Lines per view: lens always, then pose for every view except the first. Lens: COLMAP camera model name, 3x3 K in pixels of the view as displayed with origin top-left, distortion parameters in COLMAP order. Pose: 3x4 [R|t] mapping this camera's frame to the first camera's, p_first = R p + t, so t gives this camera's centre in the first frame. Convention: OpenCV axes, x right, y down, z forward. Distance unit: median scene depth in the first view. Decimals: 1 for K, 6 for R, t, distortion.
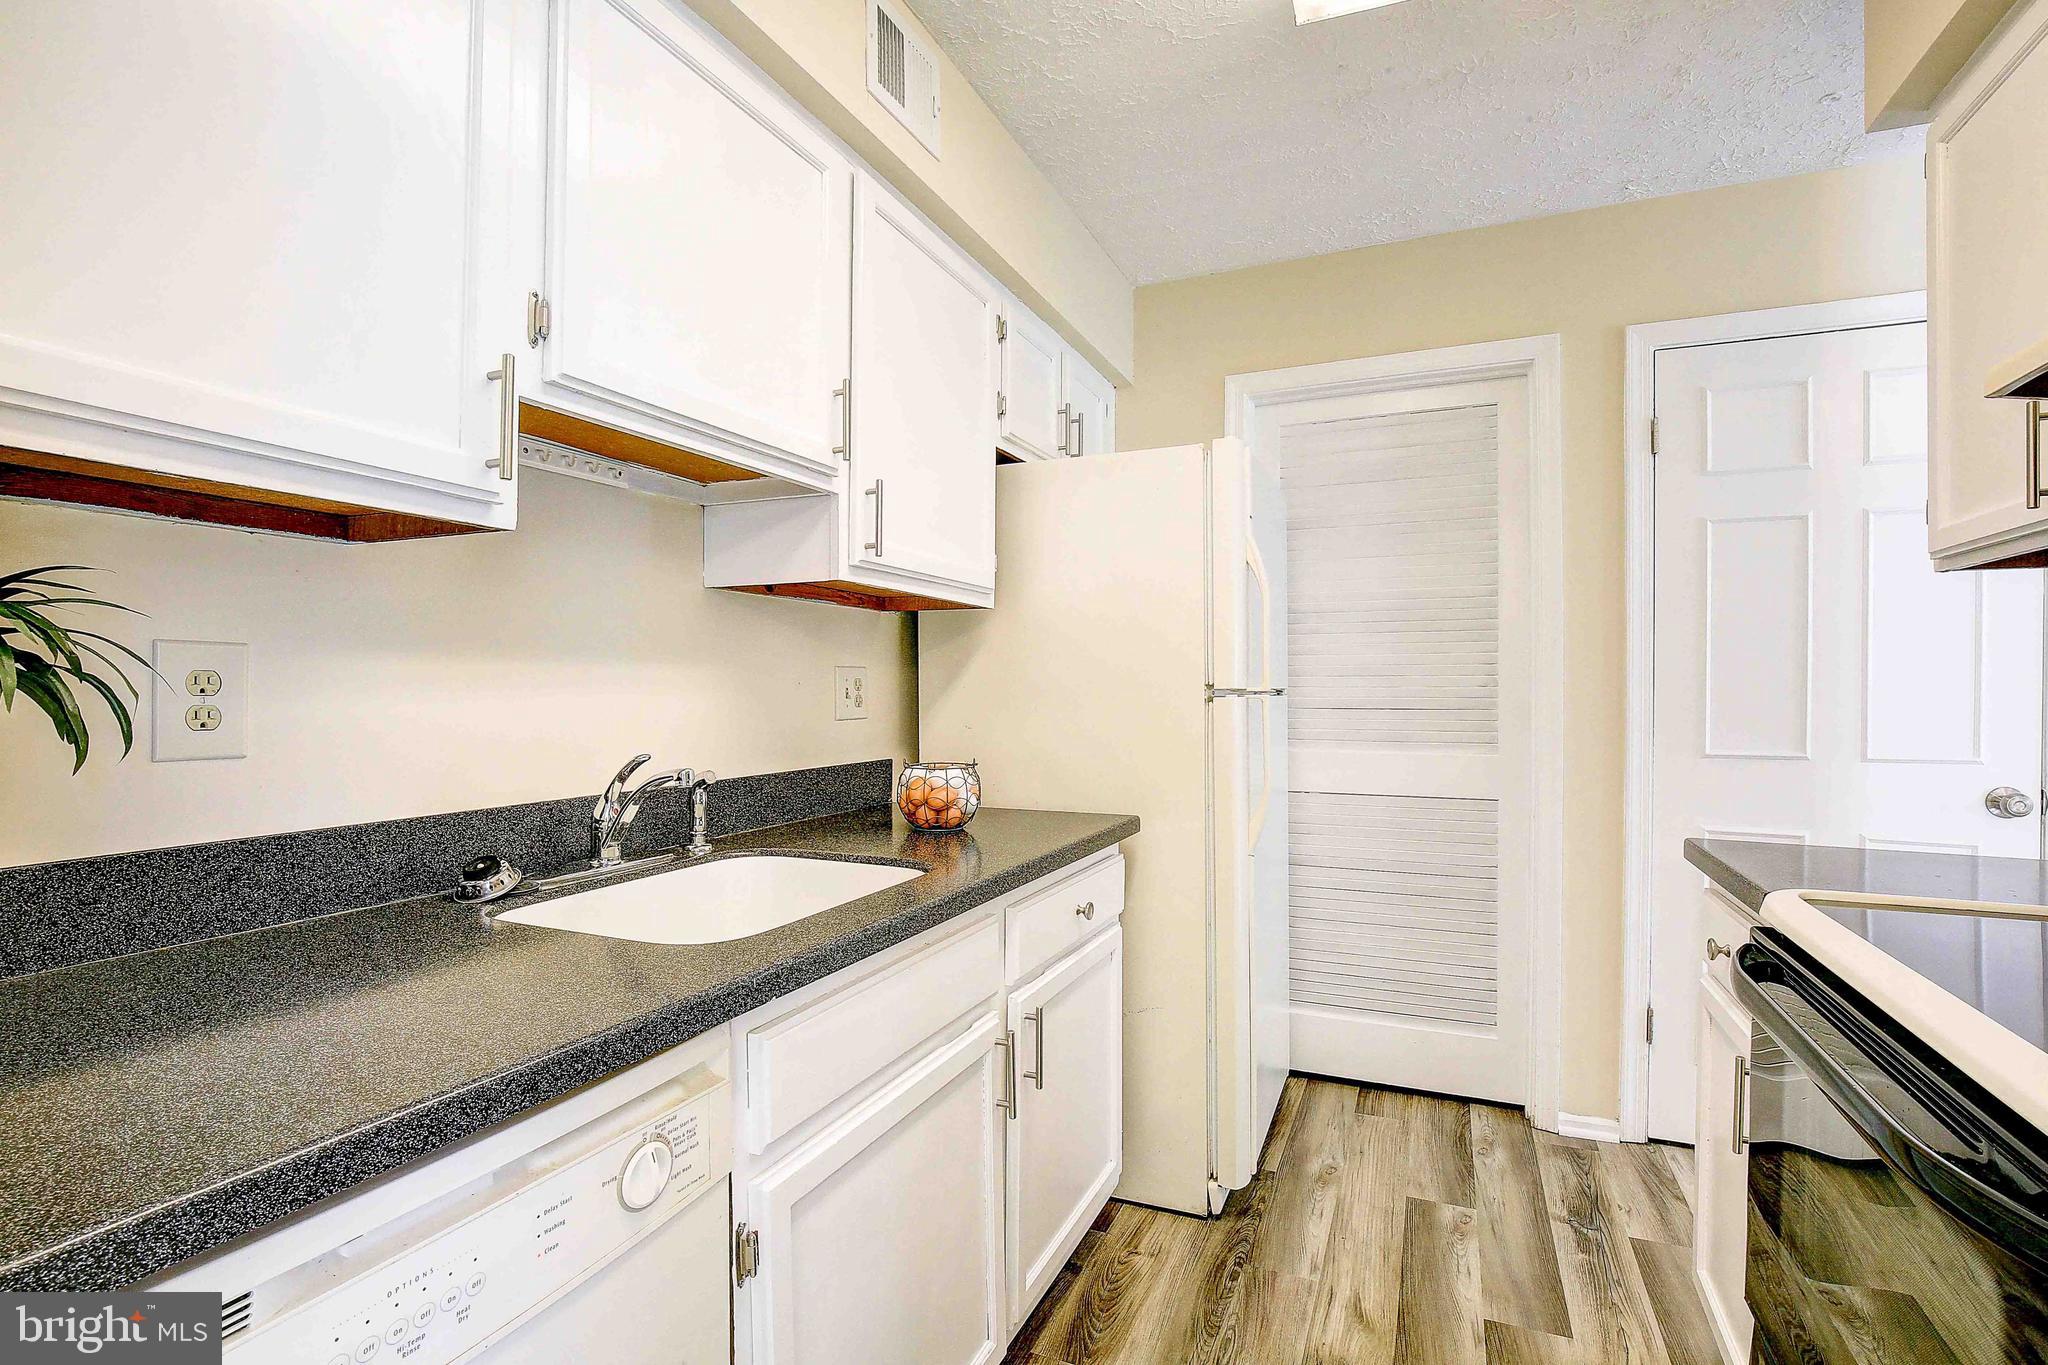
lens RADIAL K [[949.0, 0, 1073.8], [0, 949.0, 693.0], [0, 0, 1]] dist [-0.021612, 0.001958]
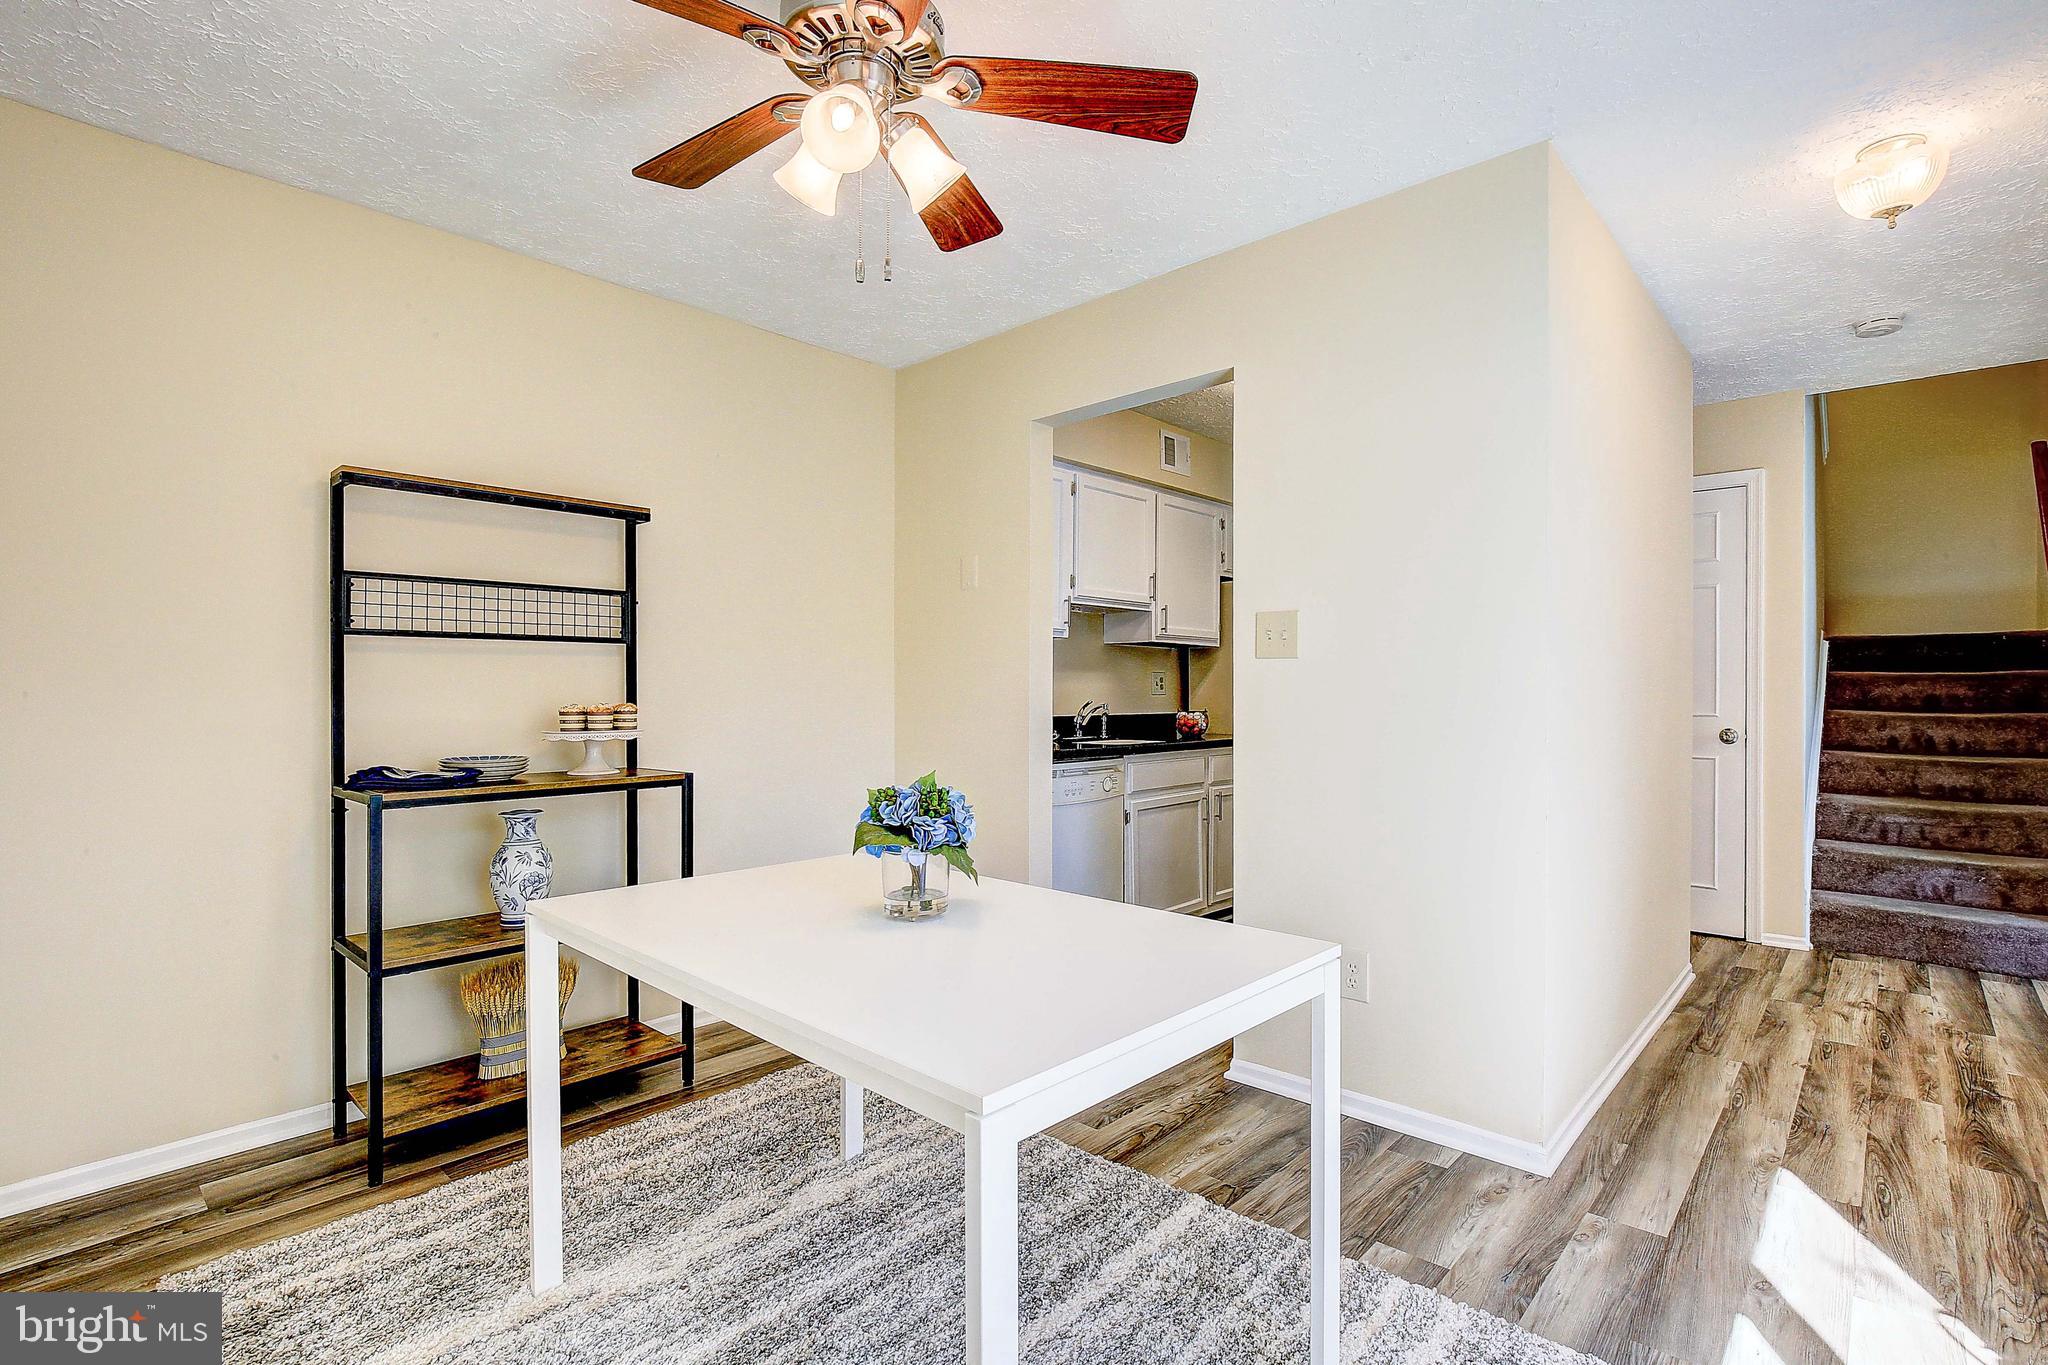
lens RADIAL K [[949.0, 0, 1091.8], [0, 949.0, 679.3], [0, 0, 1]] dist [-0.021612, 0.001958]
pose [[0.948468, -0.007220, -0.316789, 0.472046], [0.000294, 0.999760, -0.021903, 0.053281], [0.316871, 0.020682, 0.948243, -1.718343]]
